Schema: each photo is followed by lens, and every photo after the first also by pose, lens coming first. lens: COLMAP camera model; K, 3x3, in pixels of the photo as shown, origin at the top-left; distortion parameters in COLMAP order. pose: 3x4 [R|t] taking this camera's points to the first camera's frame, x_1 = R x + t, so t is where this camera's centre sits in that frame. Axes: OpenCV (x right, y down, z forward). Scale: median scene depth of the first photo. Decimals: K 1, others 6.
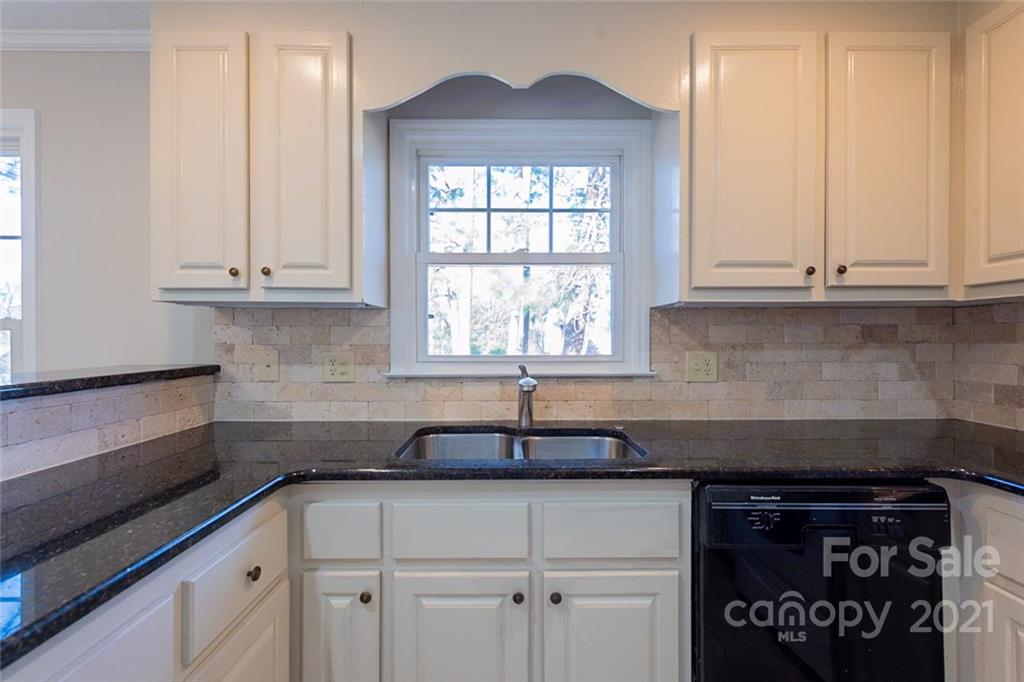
lens RADIAL K [[427.6, 0, 510.0], [0, 427.6, 340.3], [0, 0, 1]] dist [0.018229, -0.000527]
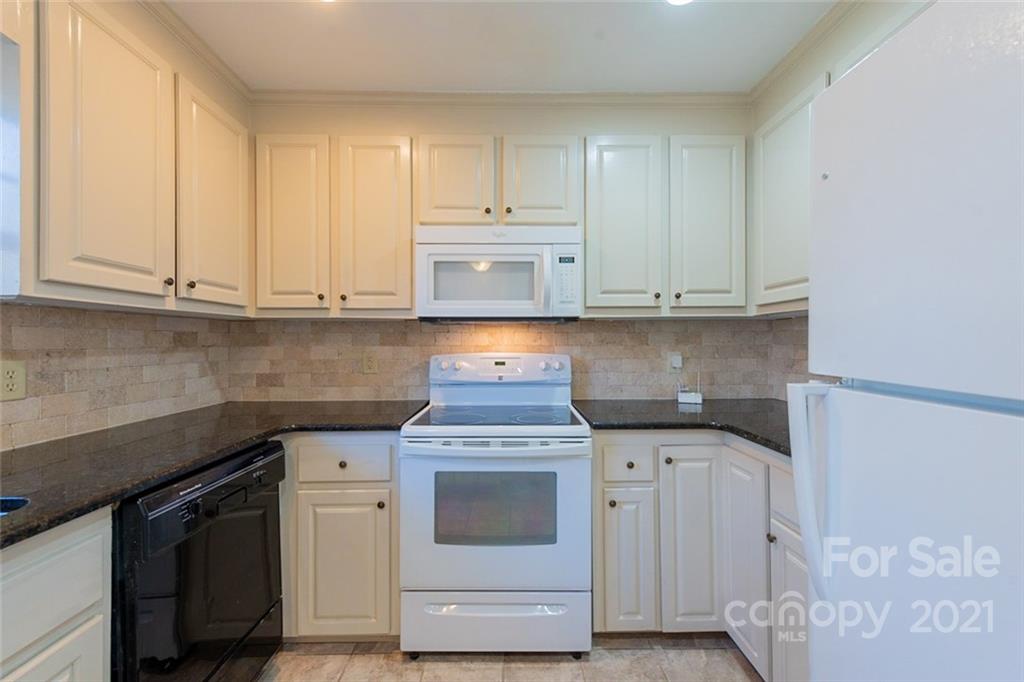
lens RADIAL K [[427.6, 0, 510.0], [0, 427.6, 340.3], [0, 0, 1]] dist [0.018229, -0.000527]
pose [[-0.003537, 0.003695, 0.999987, -0.337359], [-0.000631, 0.999993, -0.003697, -0.008214], [-0.999994, -0.000644, -0.003534, 0.120173]]
